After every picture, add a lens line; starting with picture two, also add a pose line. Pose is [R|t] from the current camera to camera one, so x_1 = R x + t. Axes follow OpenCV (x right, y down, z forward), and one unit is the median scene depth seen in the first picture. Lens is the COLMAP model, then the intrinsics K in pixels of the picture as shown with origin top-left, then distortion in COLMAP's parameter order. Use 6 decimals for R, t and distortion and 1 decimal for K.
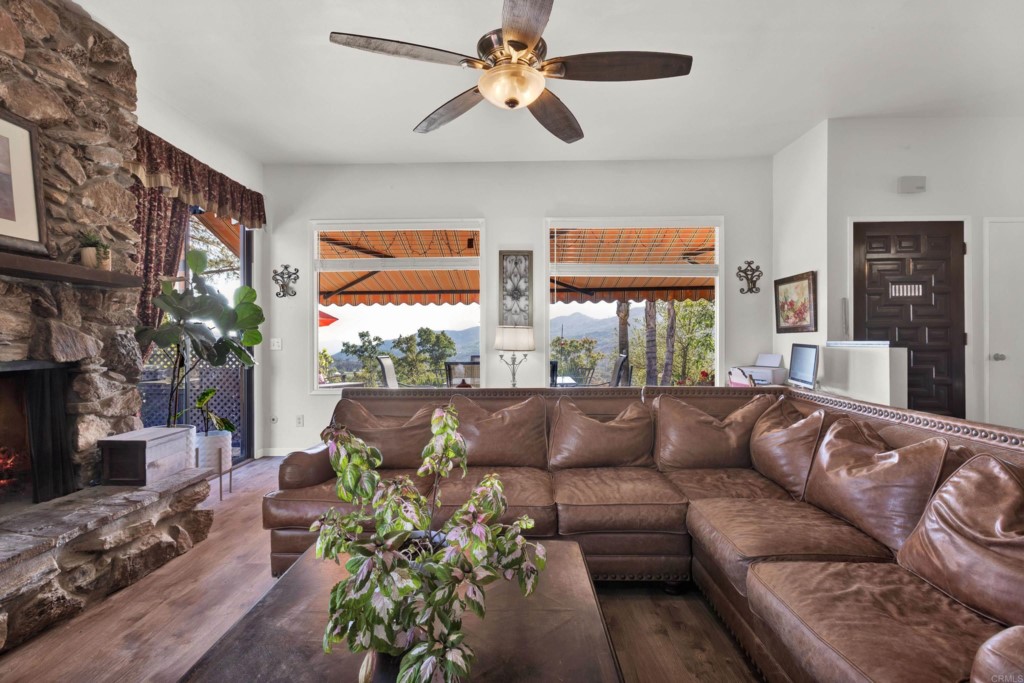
lens RADIAL K [[491.8, 0, 510.5], [0, 491.8, 334.1], [0, 0, 1]] dist [0.000443, 0.002380]
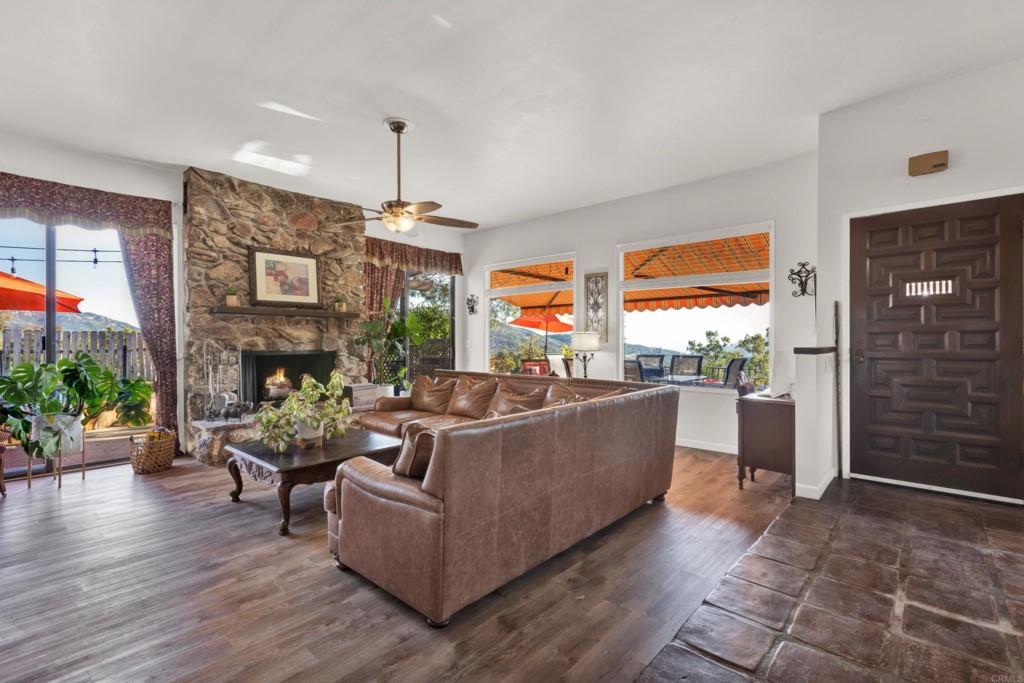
lens RADIAL K [[461.2, 0, 513.9], [0, 461.2, 337.6], [0, 0, 1]] dist [-0.009504, 0.001500]
pose [[0.753625, 0.000361, -0.657305, 0.787656], [0.005267, 0.999964, 0.006587, -0.012478], [0.657284, -0.008426, 0.753596, -0.065251]]
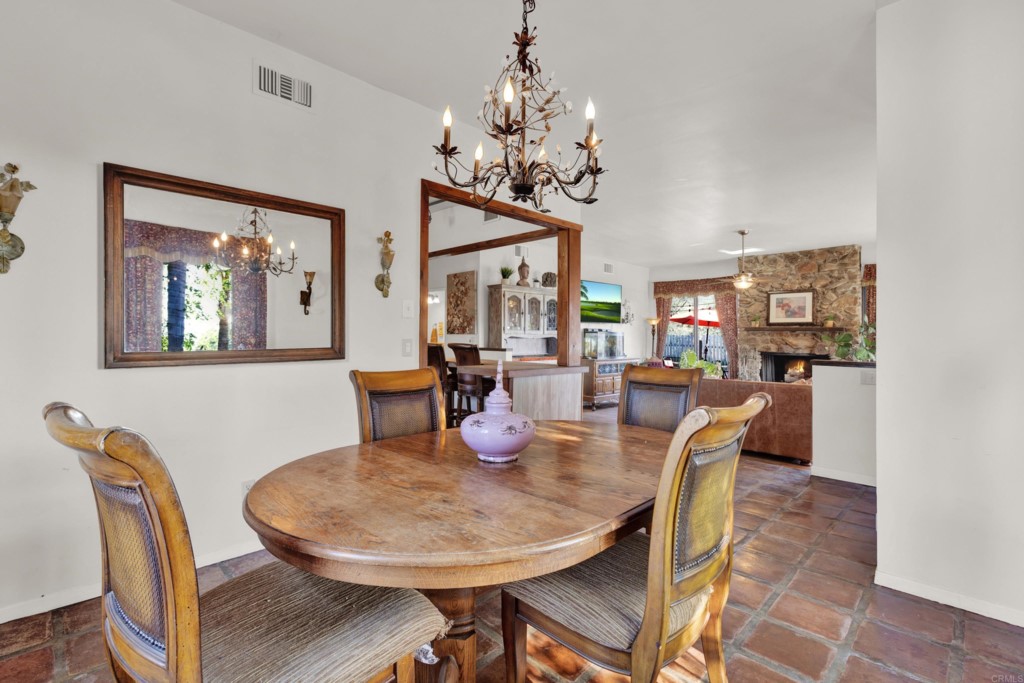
lens RADIAL K [[461.2, 0, 508.8], [0, 461.2, 338.8], [0, 0, 1]] dist [-0.009504, 0.001500]
pose [[-0.692548, 0.006285, -0.721344, 1.852786], [0.003949, 0.999980, 0.004922, -0.049036], [0.721361, 0.000560, -0.692559, 1.034231]]
